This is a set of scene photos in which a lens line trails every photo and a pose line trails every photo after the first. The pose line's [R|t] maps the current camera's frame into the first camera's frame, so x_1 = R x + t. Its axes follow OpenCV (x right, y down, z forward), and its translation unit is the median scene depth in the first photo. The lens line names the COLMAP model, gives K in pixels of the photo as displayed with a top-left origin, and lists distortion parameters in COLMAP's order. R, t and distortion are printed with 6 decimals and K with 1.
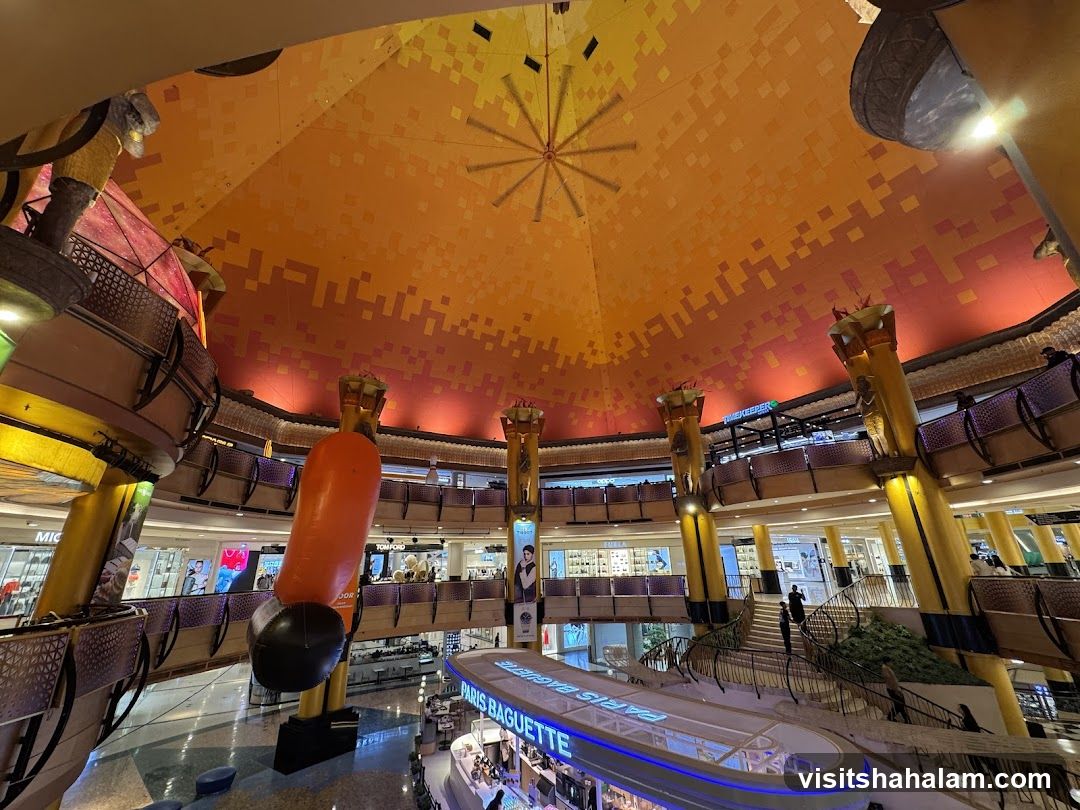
lens RADIAL K [[425.3, 0, 540.0], [0, 425.3, 405.0], [0, 0, 1]] dist [-0.000091, -0.000273]
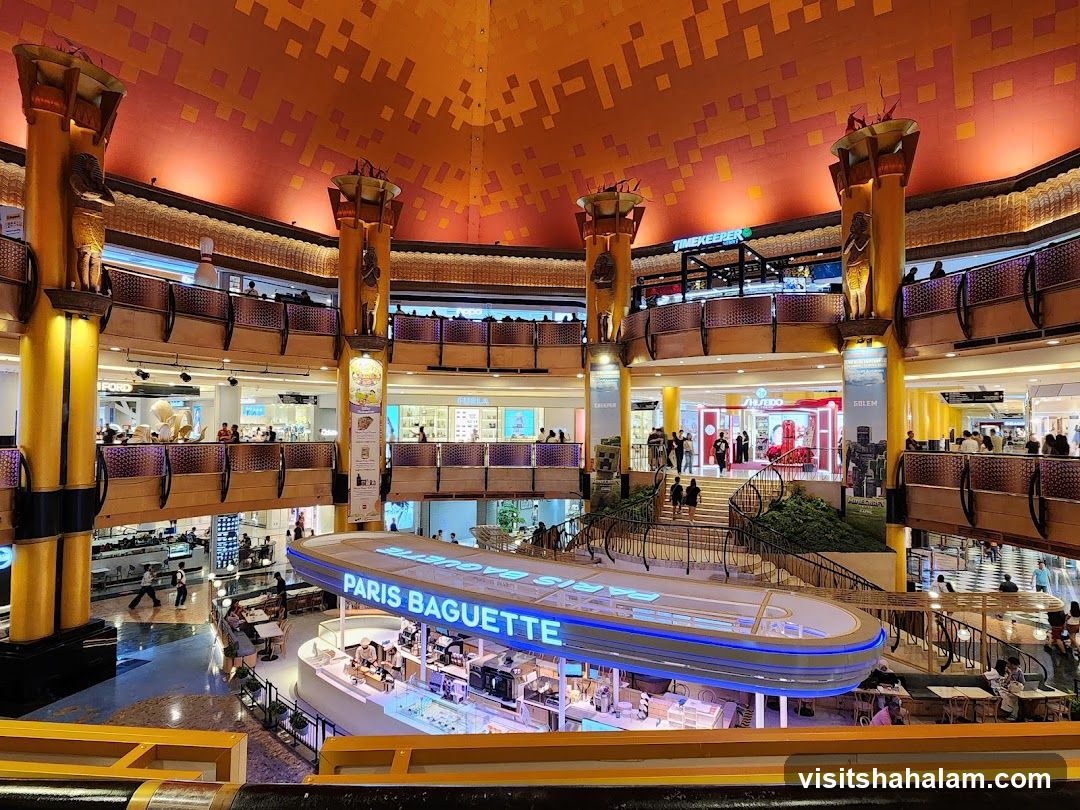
lens RADIAL K [[630.4, 0, 540.0], [0, 630.4, 405.0], [0, 0, 1]] dist [0.008951, -0.001844]
pose [[0.930897, 0.046208, 0.362349, -0.136470], [-0.158161, 0.945148, 0.285797, 0.018511], [-0.329267, -0.323357, 0.887144, 0.029832]]
